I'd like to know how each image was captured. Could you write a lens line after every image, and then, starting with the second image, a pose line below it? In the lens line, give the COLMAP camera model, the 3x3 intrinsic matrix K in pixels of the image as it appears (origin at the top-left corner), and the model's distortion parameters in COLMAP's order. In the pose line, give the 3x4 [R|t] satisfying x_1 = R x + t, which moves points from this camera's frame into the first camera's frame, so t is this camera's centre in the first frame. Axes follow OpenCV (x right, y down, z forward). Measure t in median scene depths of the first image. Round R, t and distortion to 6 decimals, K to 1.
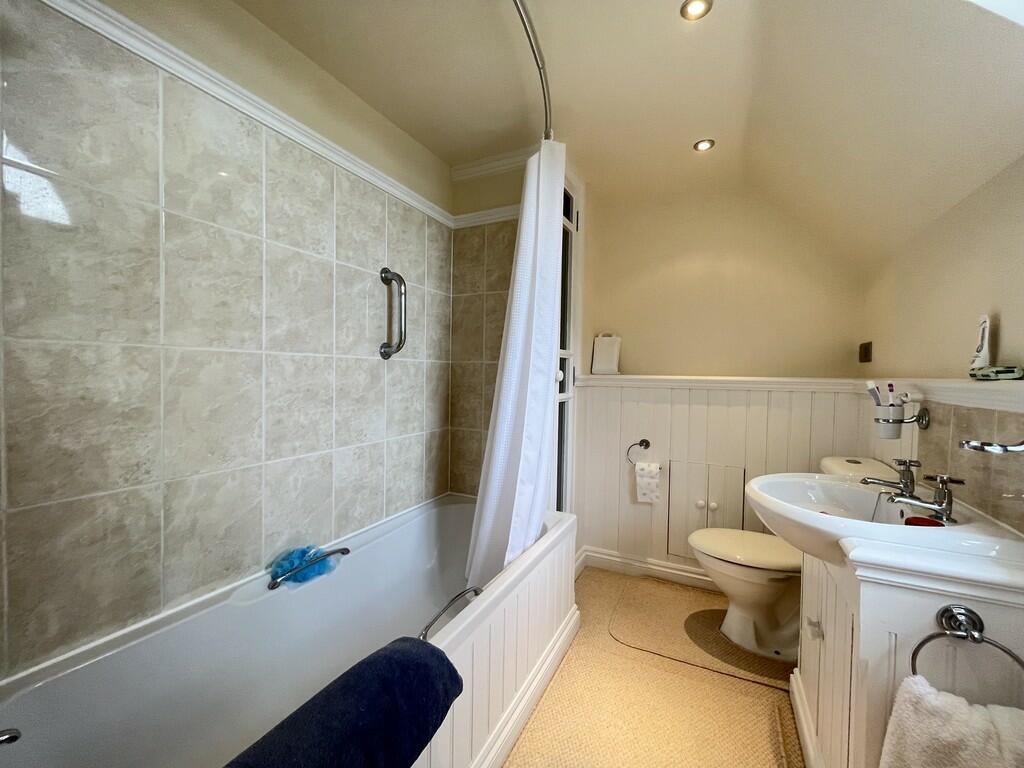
lens RADIAL K [[413.7, 0, 513.1], [0, 413.7, 380.8], [0, 0, 1]] dist [-0.002171, 0.000464]
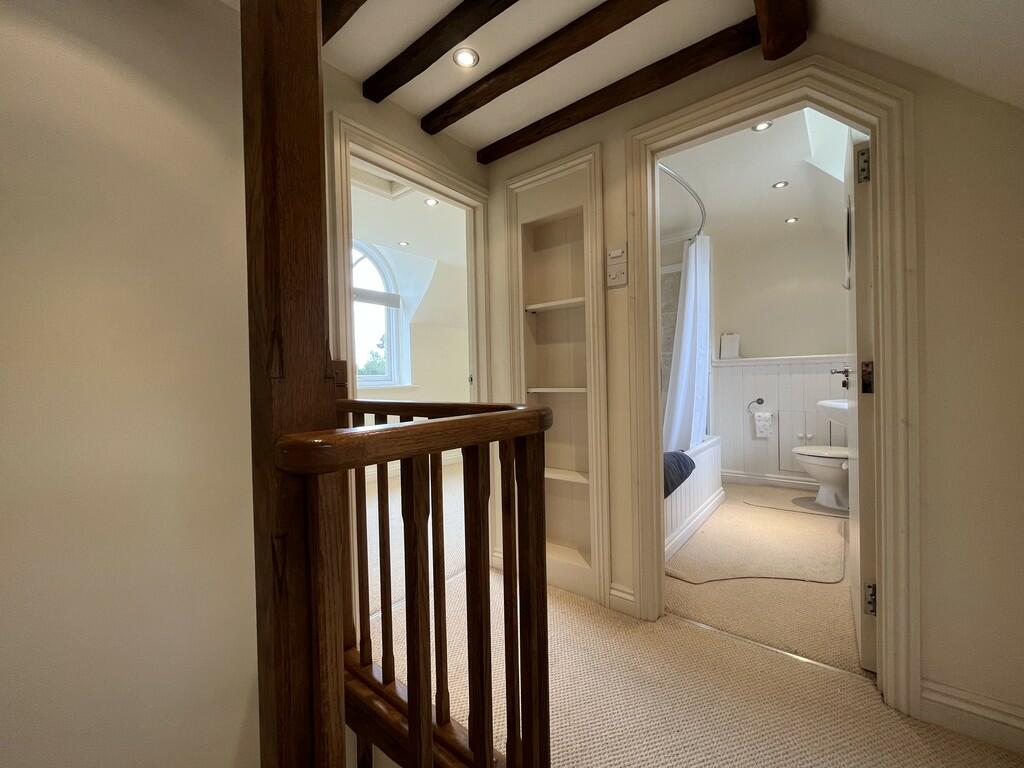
lens RADIAL K [[413.7, 0, 512.8], [0, 413.7, 387.0], [0, 0, 1]] dist [-0.002171, 0.000464]
pose [[0.976388, -0.039600, -0.212363, -0.272445], [0.039034, 0.999214, -0.006857, 0.074956], [0.212468, -0.001594, 0.977167, -0.759879]]
